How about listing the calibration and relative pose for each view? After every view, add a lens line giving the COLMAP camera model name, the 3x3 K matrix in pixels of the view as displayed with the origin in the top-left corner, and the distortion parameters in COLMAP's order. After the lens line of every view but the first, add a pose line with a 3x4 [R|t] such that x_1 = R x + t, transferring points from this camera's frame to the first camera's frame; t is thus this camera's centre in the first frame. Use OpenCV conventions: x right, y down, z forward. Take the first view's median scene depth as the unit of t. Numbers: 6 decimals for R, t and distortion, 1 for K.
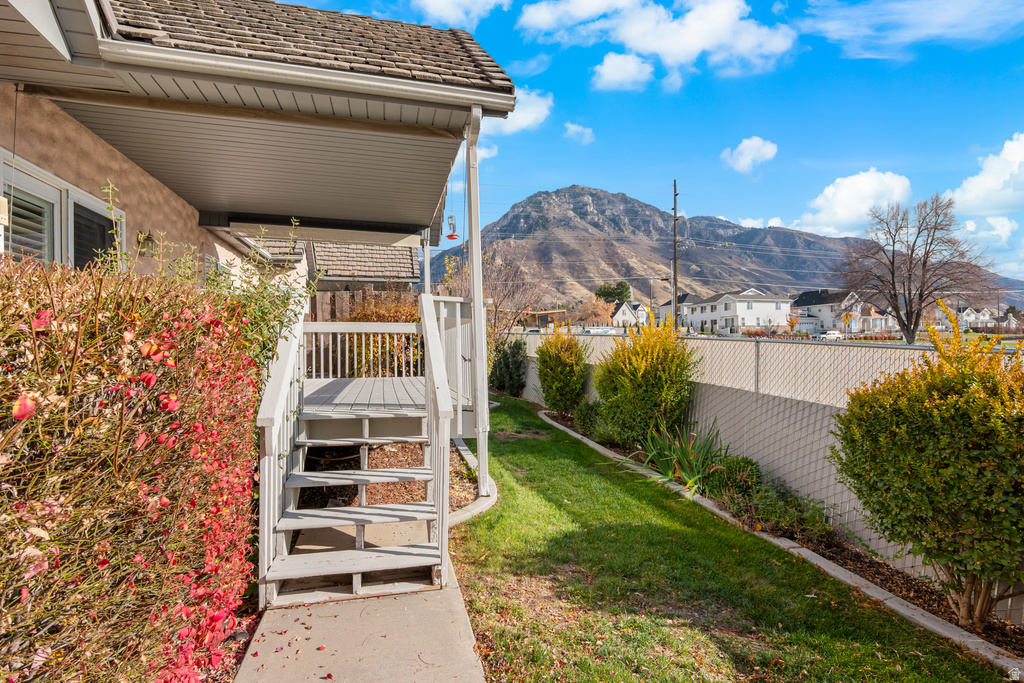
lens RADIAL K [[480.0, 0, 512.0], [0, 480.0, 341.5], [0, 0, 1]] dist [-0.015276, 0.000633]
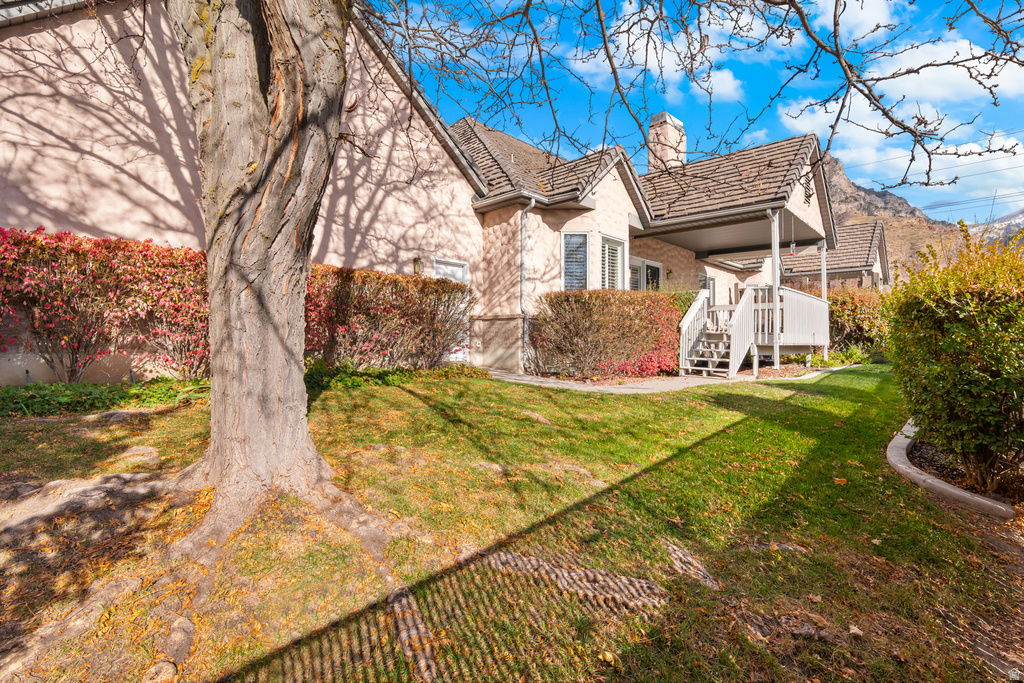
lens RADIAL K [[480.0, 0, 512.0], [0, 480.0, 341.5], [0, 0, 1]] dist [-0.015276, 0.000633]
pose [[0.499647, 0.008698, -0.866185, 0.652715], [-0.004064, 0.999962, 0.007697, 0.088908], [0.866219, -0.000326, 0.499664, -0.638196]]
